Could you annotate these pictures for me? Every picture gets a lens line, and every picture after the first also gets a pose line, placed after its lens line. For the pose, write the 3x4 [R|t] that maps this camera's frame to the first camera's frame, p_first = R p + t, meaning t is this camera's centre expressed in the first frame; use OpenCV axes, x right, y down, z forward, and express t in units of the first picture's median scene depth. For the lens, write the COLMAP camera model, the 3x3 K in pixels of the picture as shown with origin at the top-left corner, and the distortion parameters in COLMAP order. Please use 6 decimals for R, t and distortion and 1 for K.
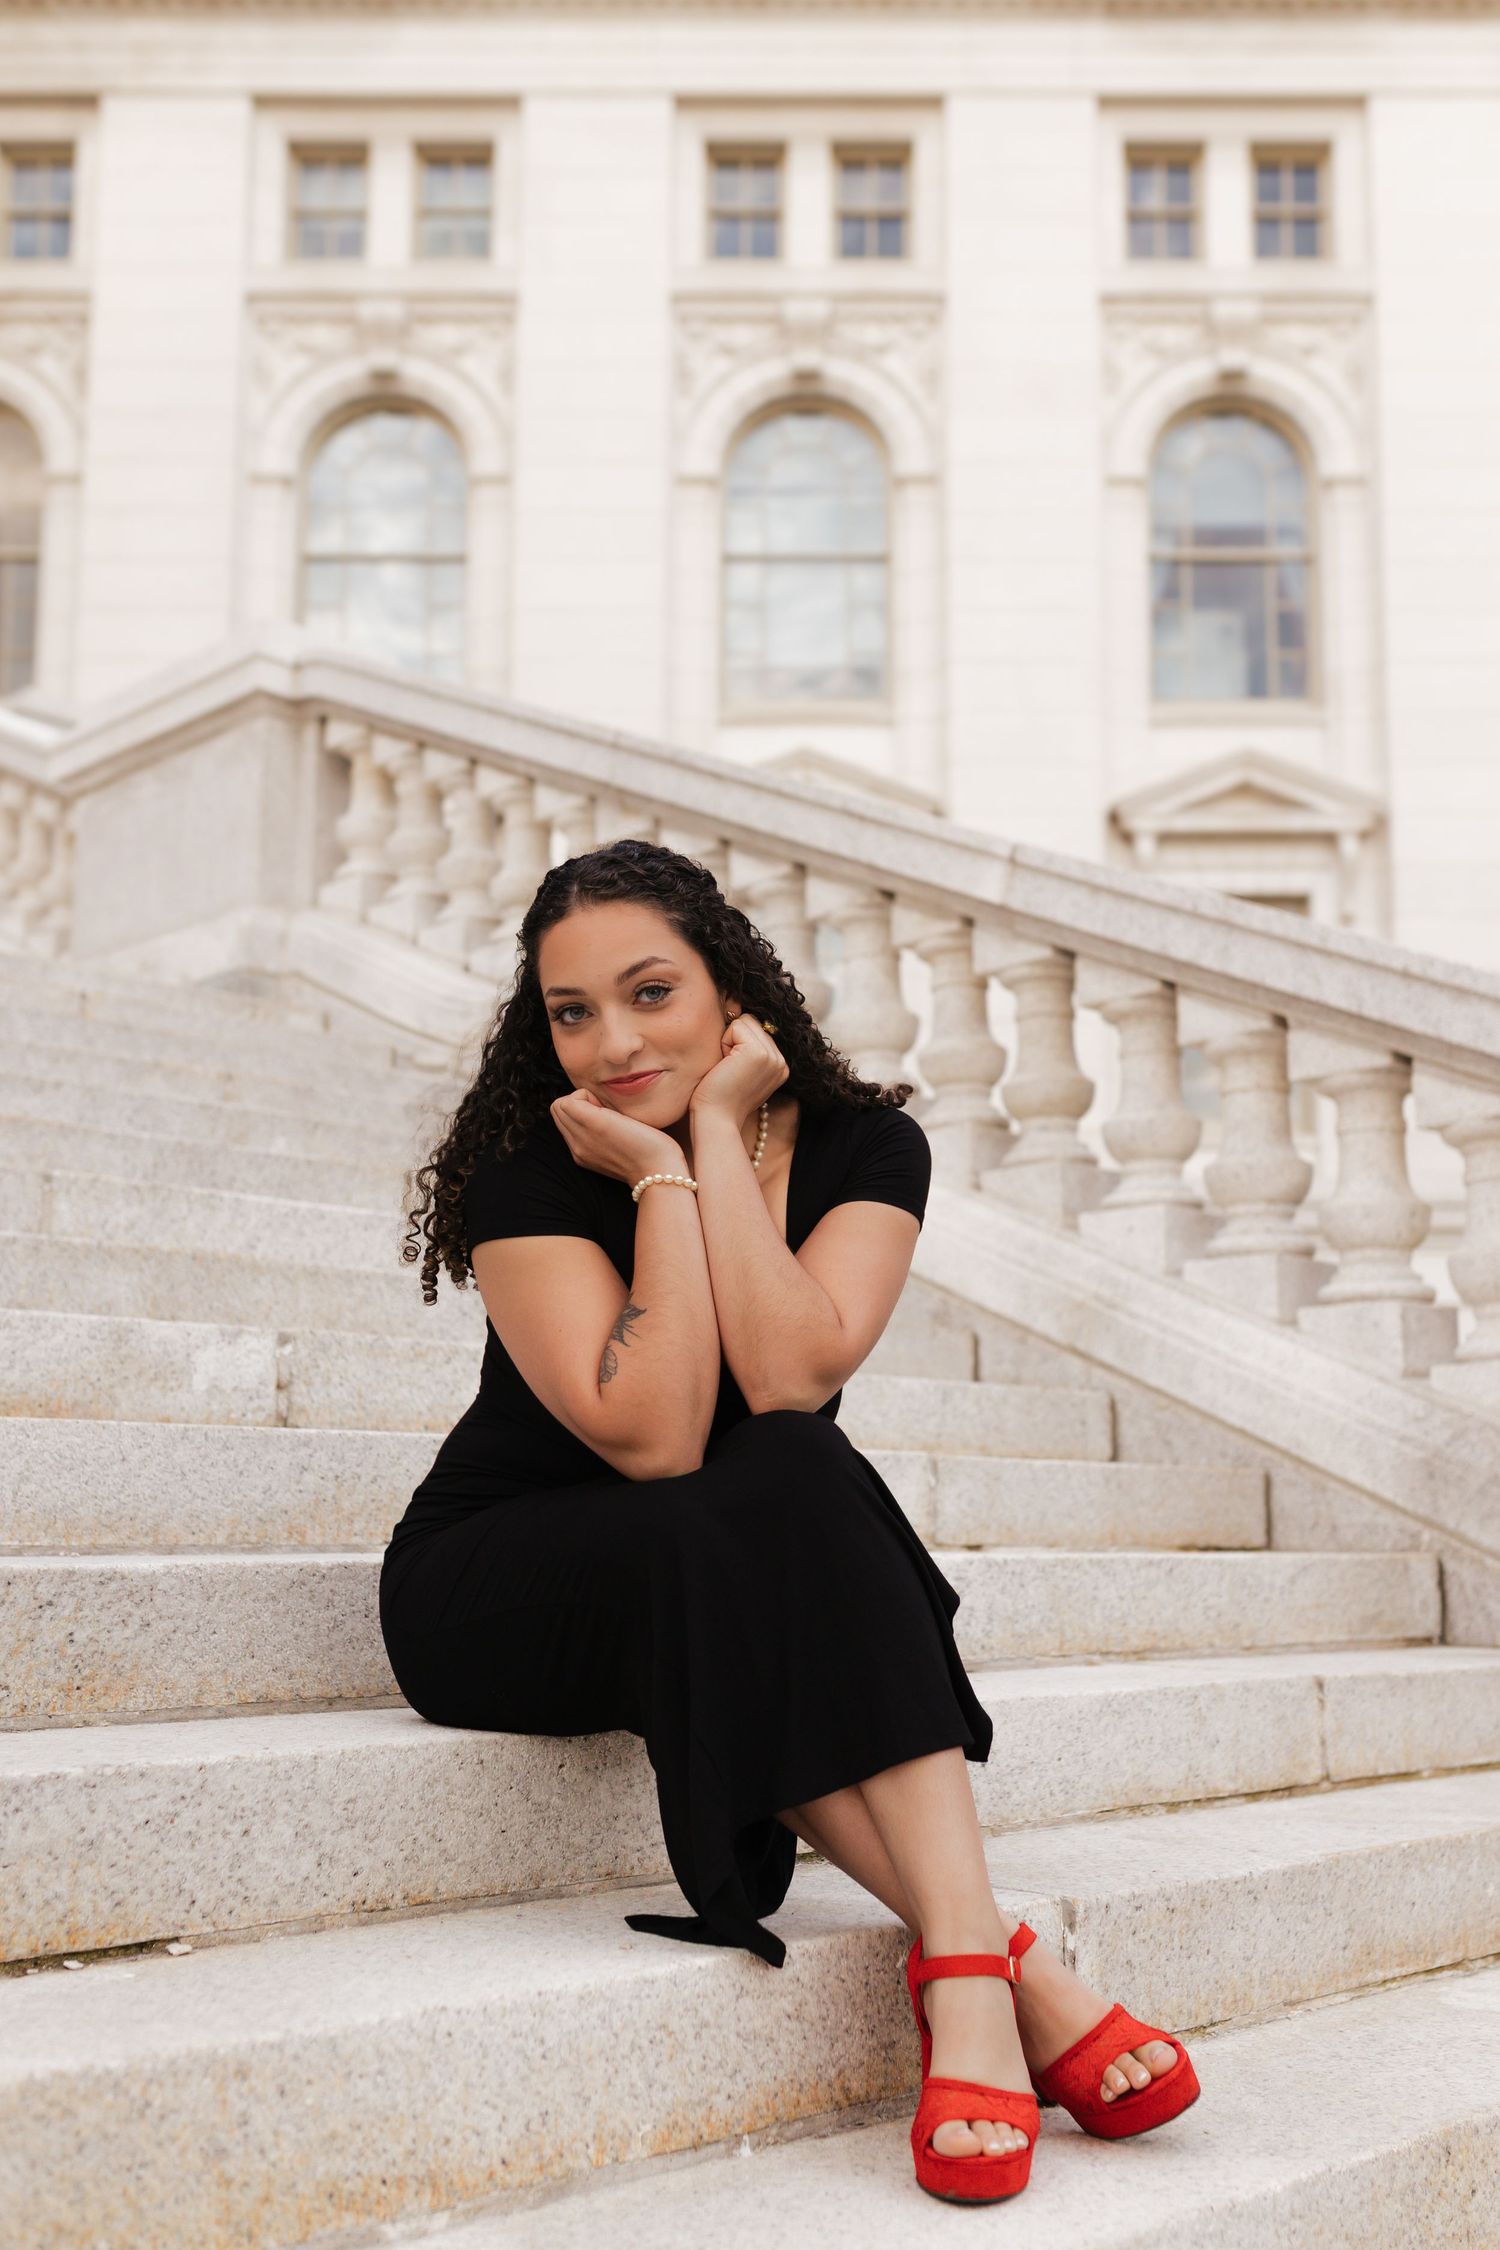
lens RADIAL K [[2342.5, 0, 749.2], [0, 2342.5, 1203.5], [0, 0, 1]] dist [-0.000722, -0.003476]
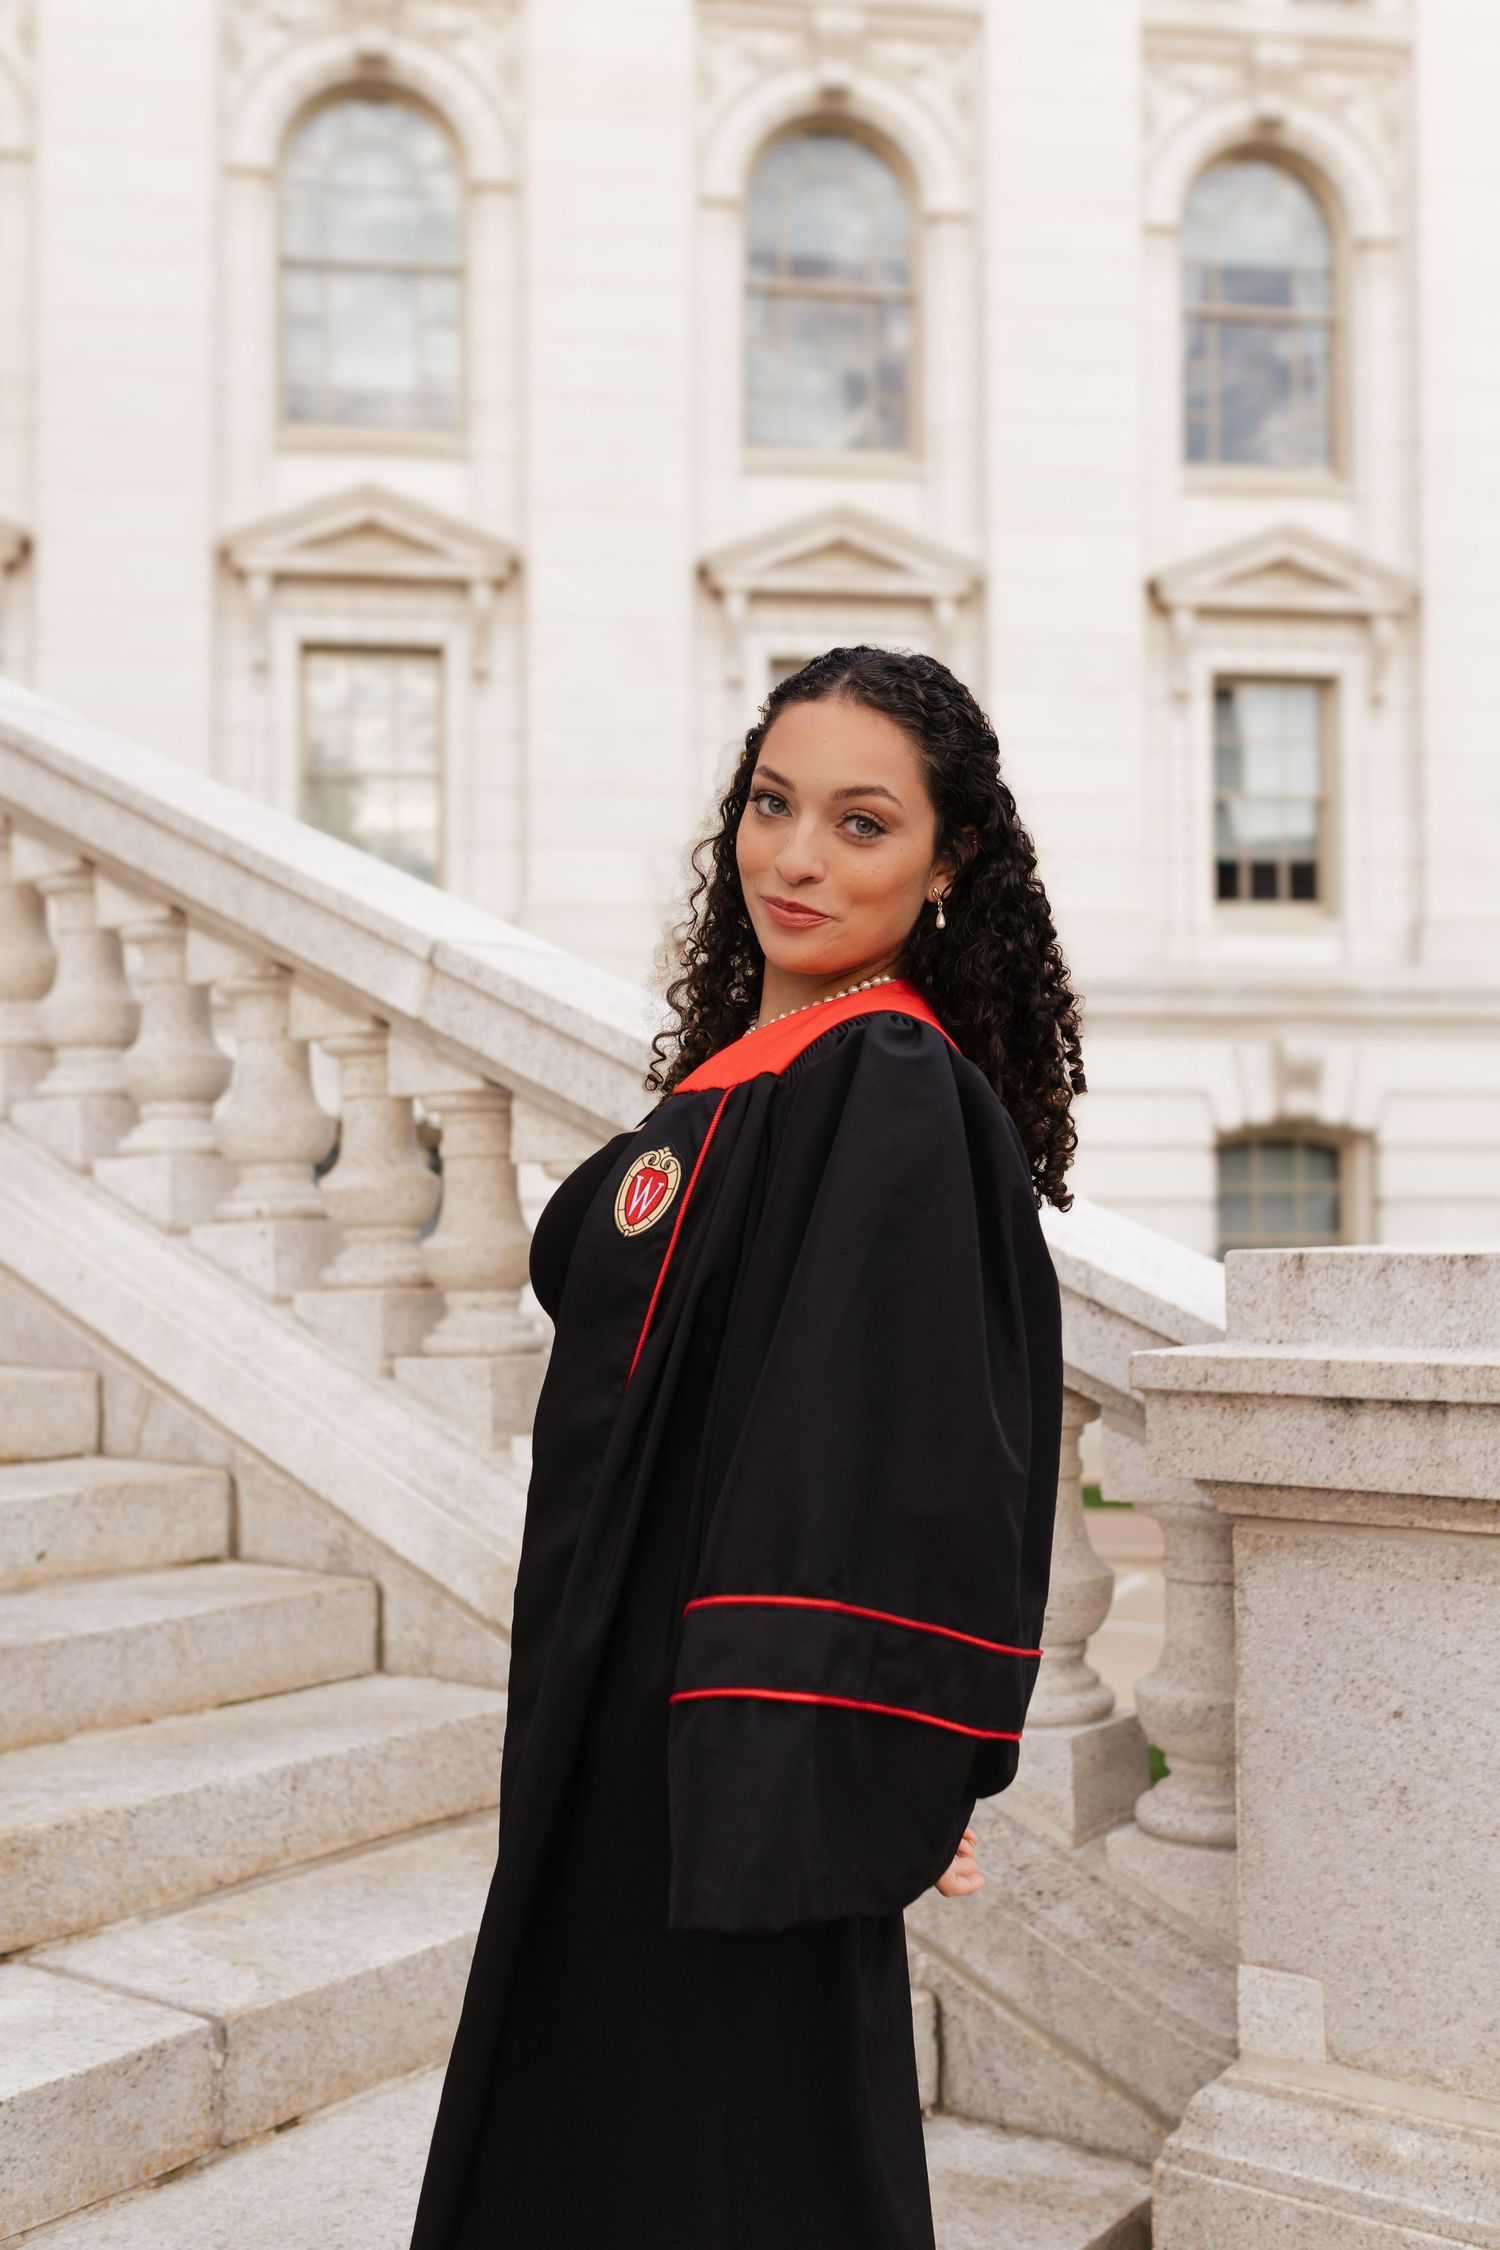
lens RADIAL K [[2365.8, 0, 750.0], [0, 2365.8, 1125.0], [0, 0, 1]] dist [0.003321, 0.003931]
pose [[0.986314, -0.003333, 0.164843, 0.078974], [-0.012144, 0.995611, 0.092794, -0.150240], [-0.164429, -0.093525, 0.981945, 0.202460]]
